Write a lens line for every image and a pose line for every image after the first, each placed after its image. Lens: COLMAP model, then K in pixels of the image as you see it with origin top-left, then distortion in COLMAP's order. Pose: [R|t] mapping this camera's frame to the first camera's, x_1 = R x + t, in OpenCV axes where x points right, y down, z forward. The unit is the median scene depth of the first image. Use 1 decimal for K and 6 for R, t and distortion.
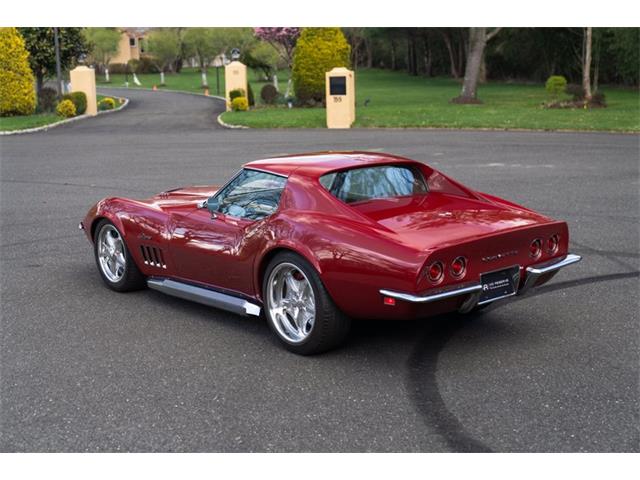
lens RADIAL K [[1006.4, 0, 321.2], [0, 1006.4, 240.8], [0, 0, 1]] dist [-0.027625, 0.000000]
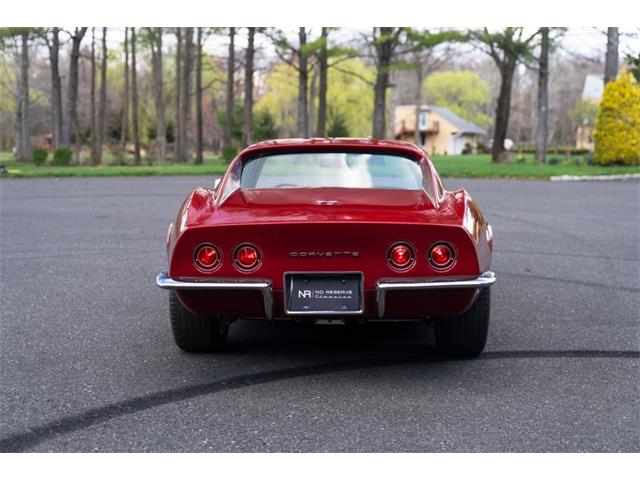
lens RADIAL K [[1006.4, 0, 319.8], [0, 1006.4, 239.3], [0, 0, 1]] dist [-0.027625, 0.000000]
pose [[0.733079, 0.095438, -0.673414, 0.171388], [-0.144189, 0.989409, -0.016743, 0.004352], [0.664684, 0.109373, 0.739076, 0.112902]]
